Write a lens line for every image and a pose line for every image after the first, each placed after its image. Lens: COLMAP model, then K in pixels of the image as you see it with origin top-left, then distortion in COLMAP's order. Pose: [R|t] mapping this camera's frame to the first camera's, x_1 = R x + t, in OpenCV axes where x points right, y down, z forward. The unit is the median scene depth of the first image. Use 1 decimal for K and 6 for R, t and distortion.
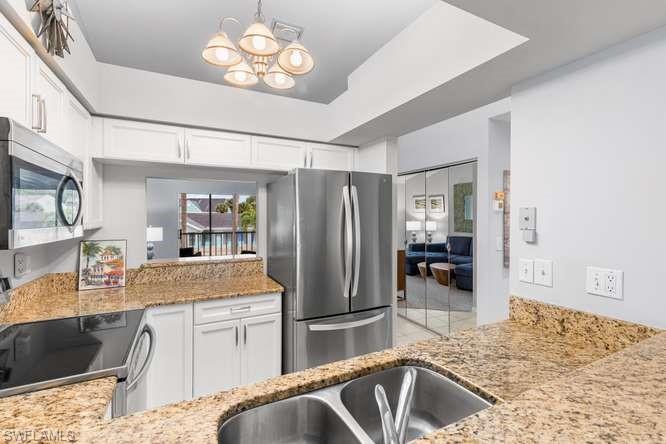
lens RADIAL K [[302.1, 0, 331.8], [0, 302.1, 218.8], [0, 0, 1]] dist [0.004629, 0.000362]
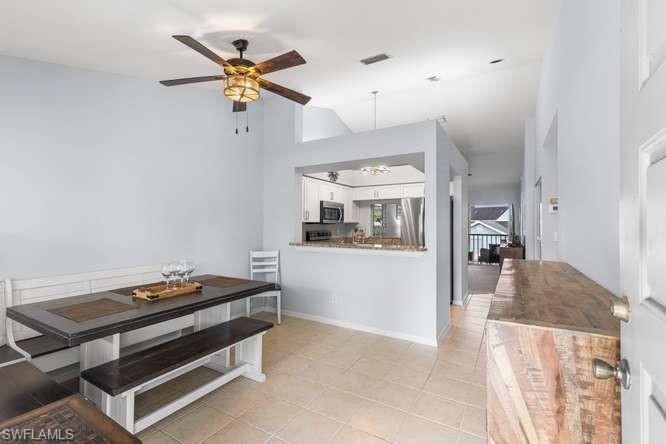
lens RADIAL K [[302.1, 0, 332.3], [0, 302.1, 224.6], [0, 0, 1]] dist [0.004629, 0.000362]
pose [[0.533691, -0.000988, -0.845679, 1.640597], [-0.010206, 0.999919, -0.007609, 0.072391], [0.845618, 0.012692, 0.533638, -0.815065]]
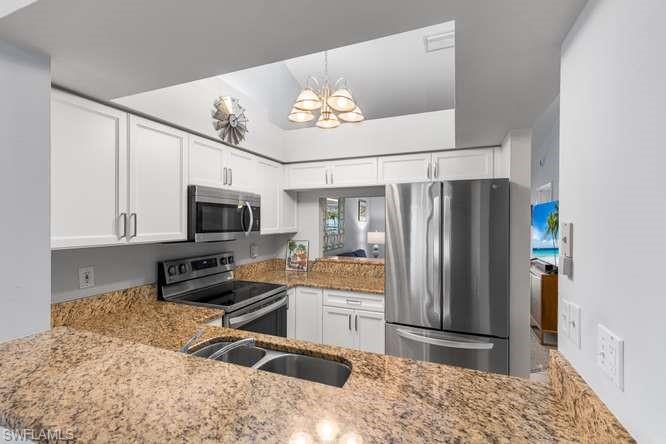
lens RADIAL K [[302.1, 0, 330.9], [0, 302.1, 220.7], [0, 0, 1]] dist [0.004629, 0.000362]
pose [[0.652121, 0.000741, -0.758114, 0.558433], [-0.008868, 0.999939, -0.006651, -0.022920], [0.758063, 0.011060, 0.652088, 0.113464]]
